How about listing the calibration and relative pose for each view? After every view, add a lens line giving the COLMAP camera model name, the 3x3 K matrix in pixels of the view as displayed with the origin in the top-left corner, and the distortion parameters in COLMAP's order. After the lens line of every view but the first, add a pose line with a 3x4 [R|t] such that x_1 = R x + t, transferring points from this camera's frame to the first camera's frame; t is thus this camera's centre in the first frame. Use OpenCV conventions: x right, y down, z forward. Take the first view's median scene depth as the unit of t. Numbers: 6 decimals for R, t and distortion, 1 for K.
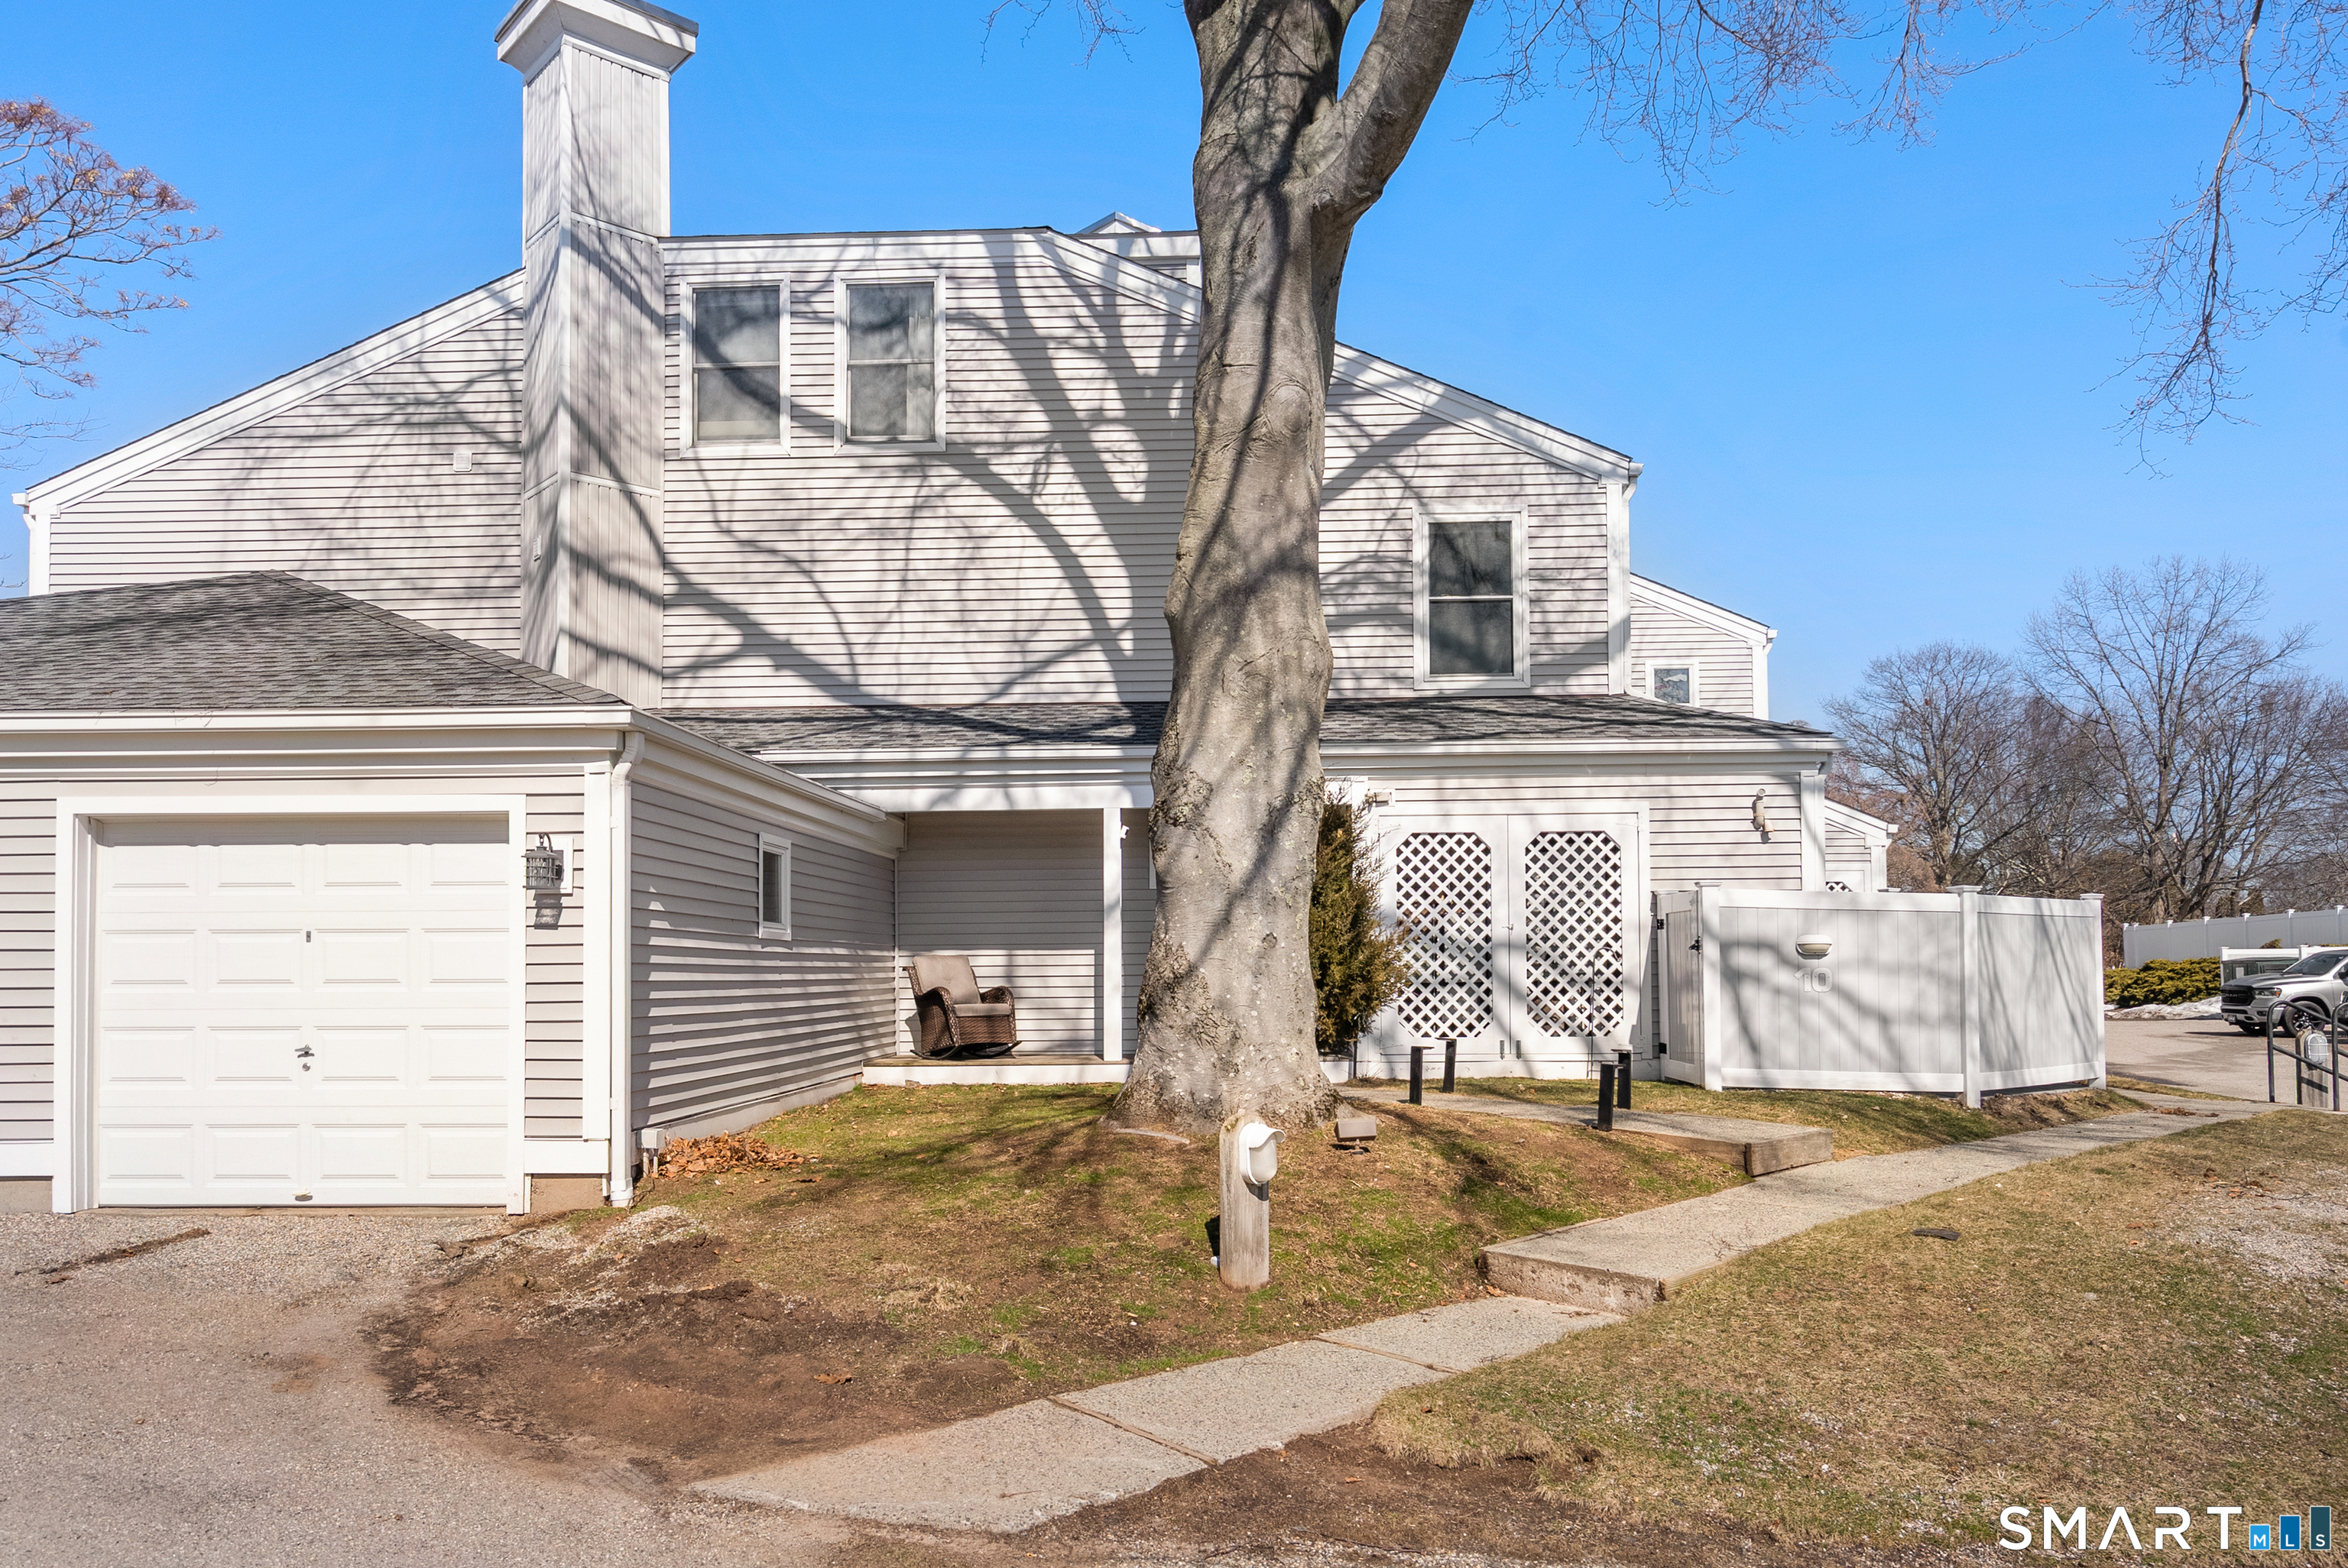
lens RADIAL K [[1591.1, 0, 1211.2], [0, 1591.1, 930.2], [0, 0, 1]] dist [0.009772, -0.006385]
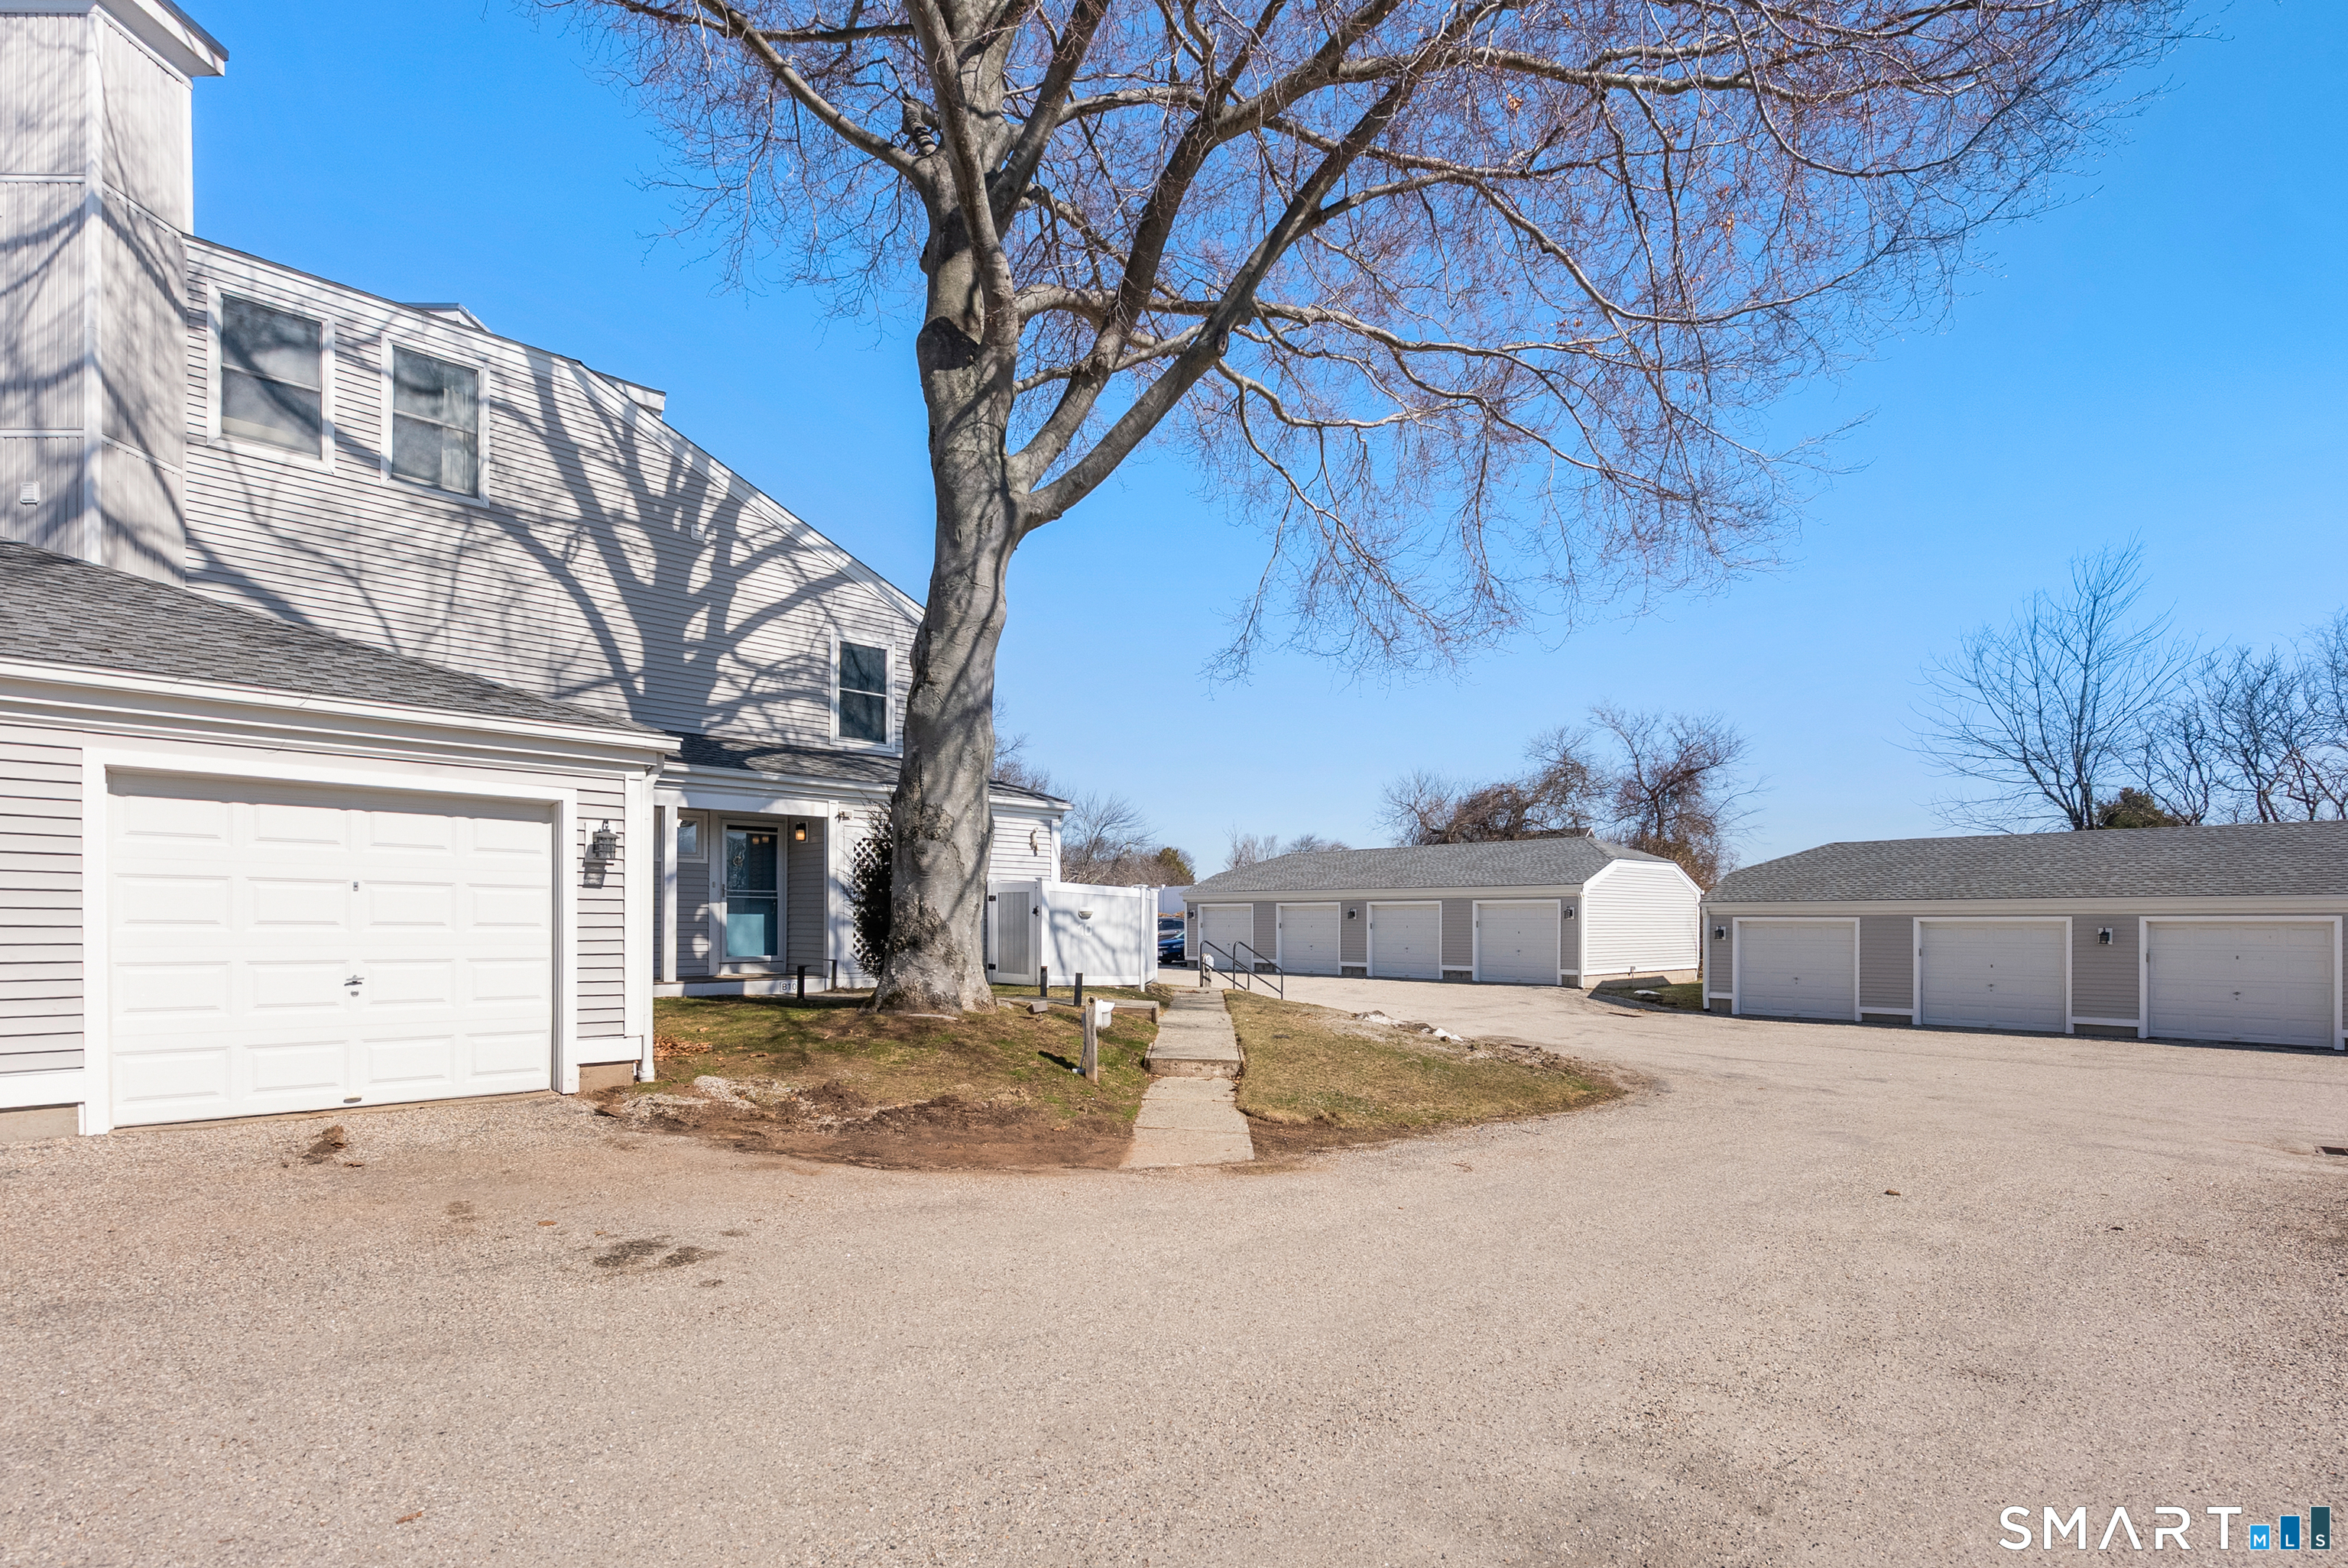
lens RADIAL K [[1094.7, 0, 1179.6], [0, 1094.7, 933.4], [0, 0, 1]] dist [0.003665, -0.002338]
pose [[0.699175, 0.006019, 0.714925, -0.410678], [-0.032469, 0.999200, 0.023341, -0.000104], [-0.714213, -0.039532, 0.698811, -0.020108]]
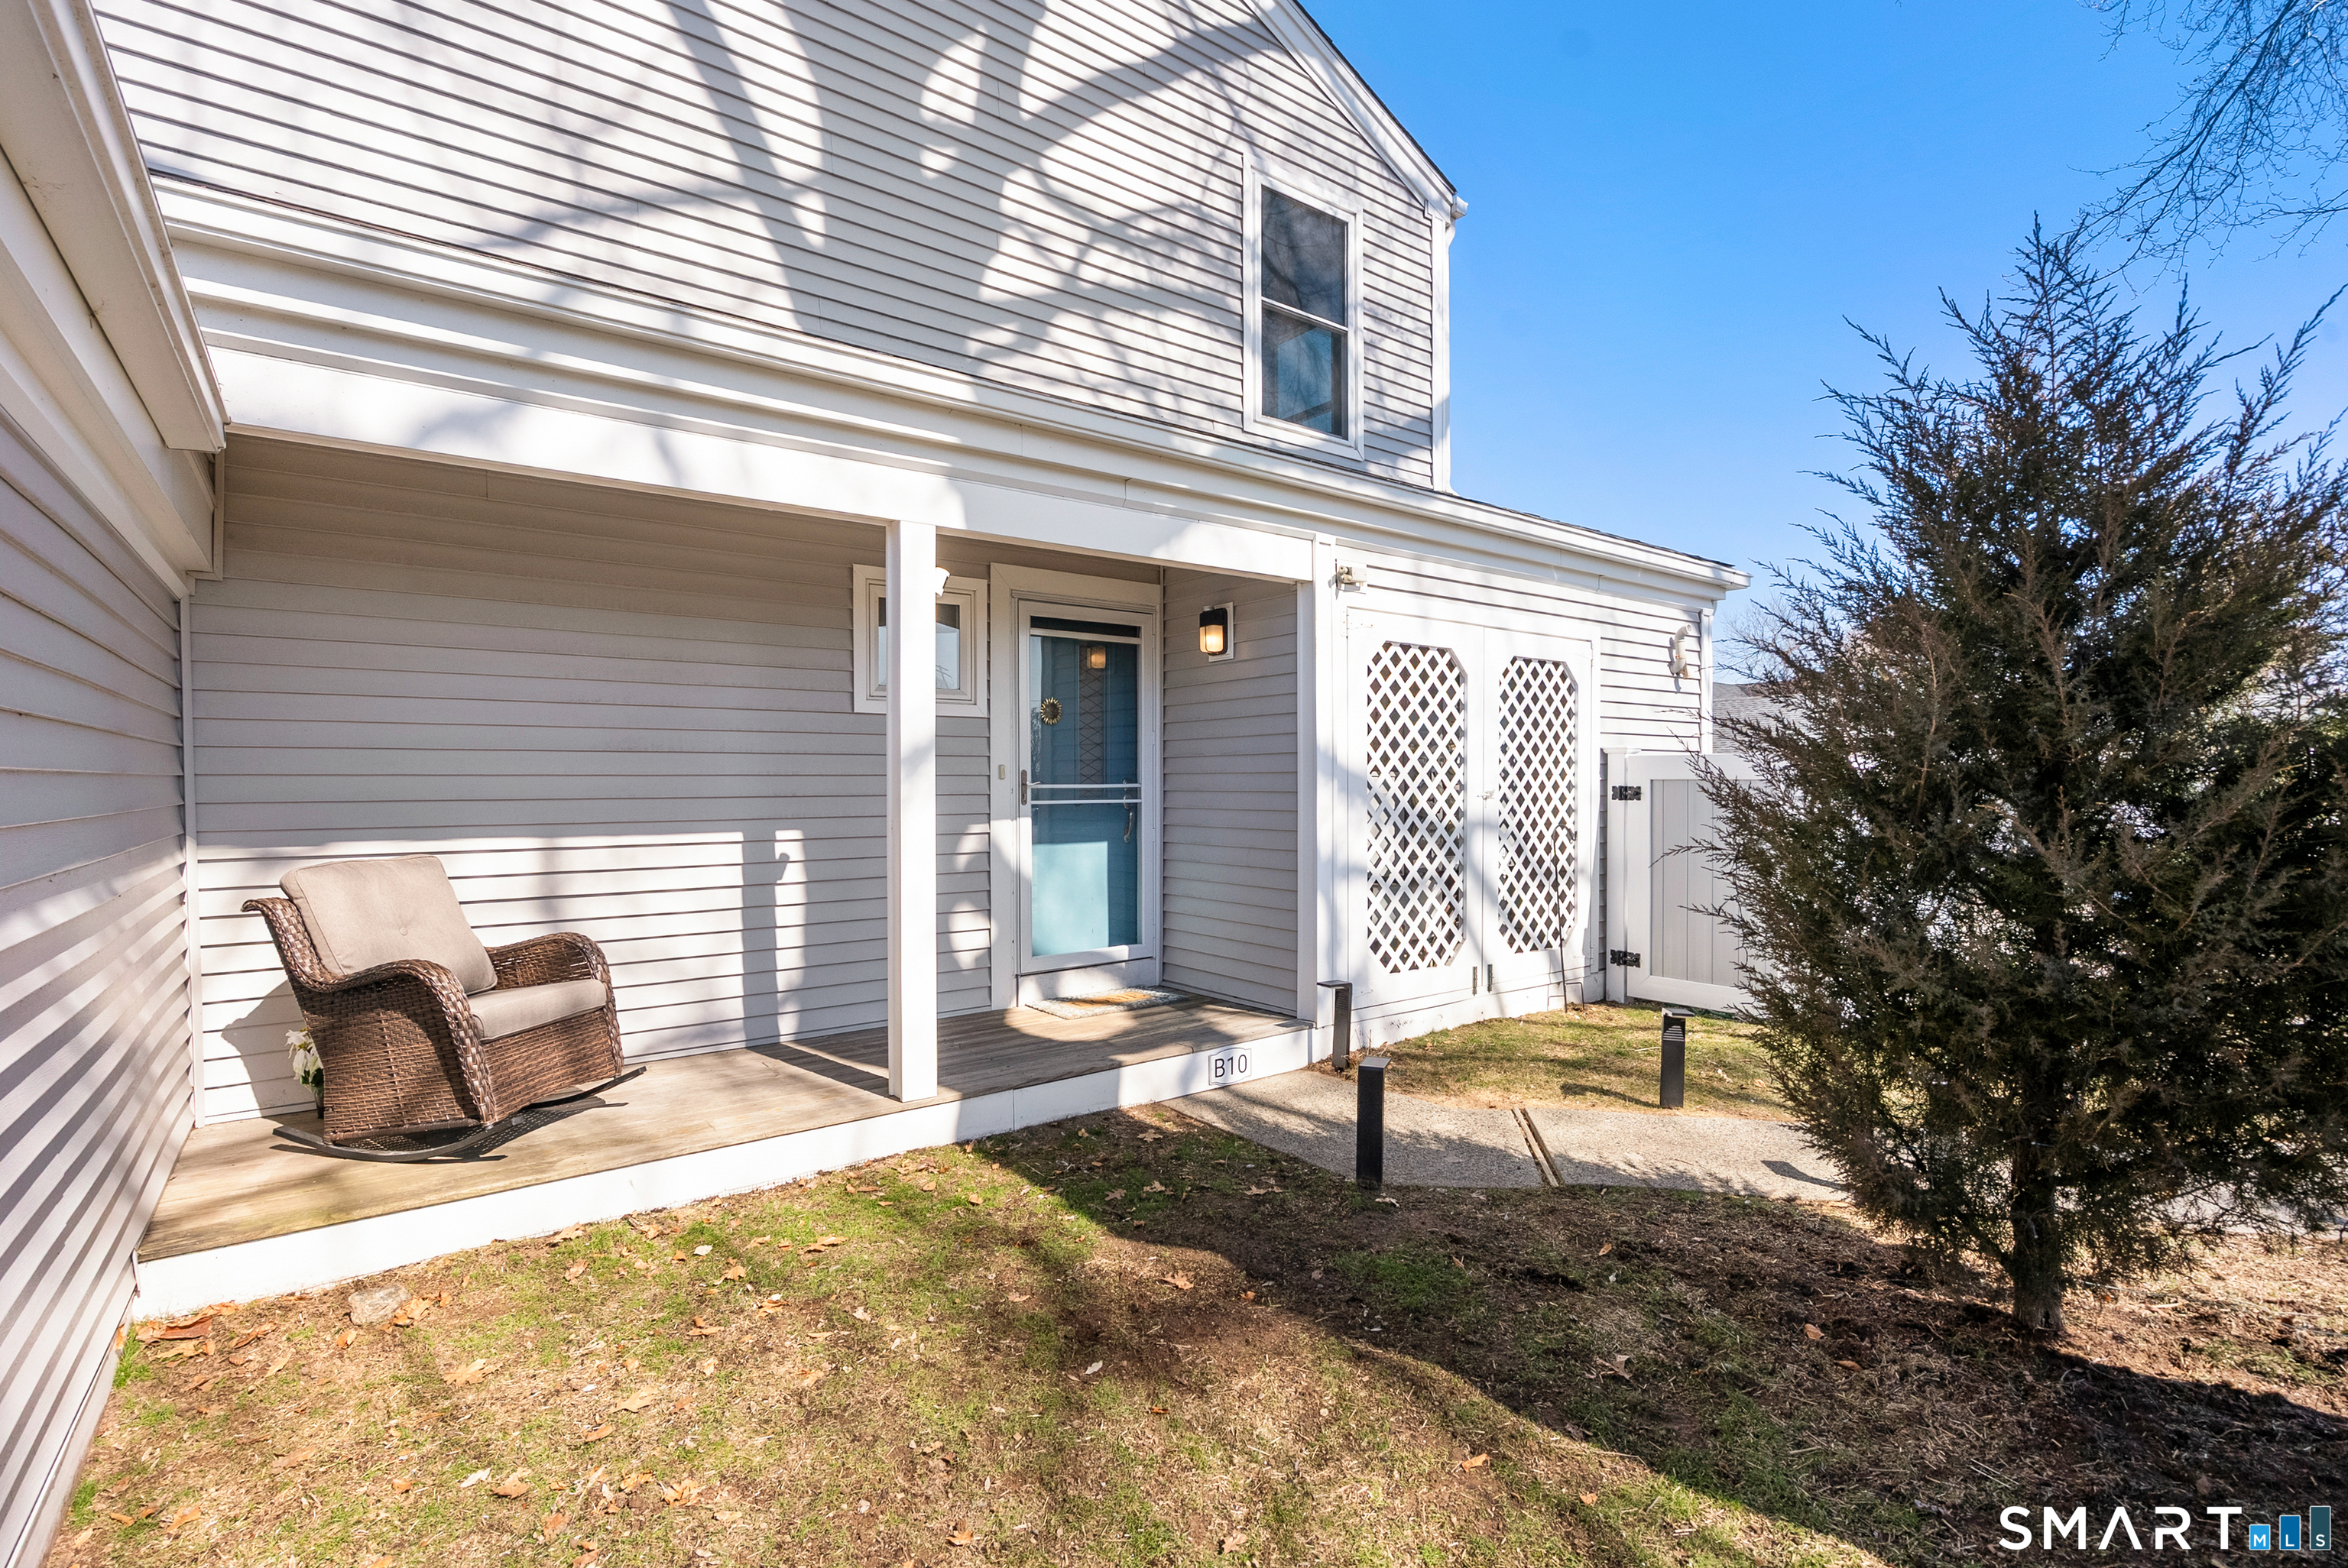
lens RADIAL K [[1094.7, 0, 1189.4], [0, 1094.7, 797.8], [0, 0, 1]] dist [0.003665, -0.002338]
pose [[0.775573, -0.001230, 0.631257, -0.179232], [-0.017768, 0.999559, 0.023778, -0.008965], [-0.631008, -0.029657, 0.775209, 0.657401]]
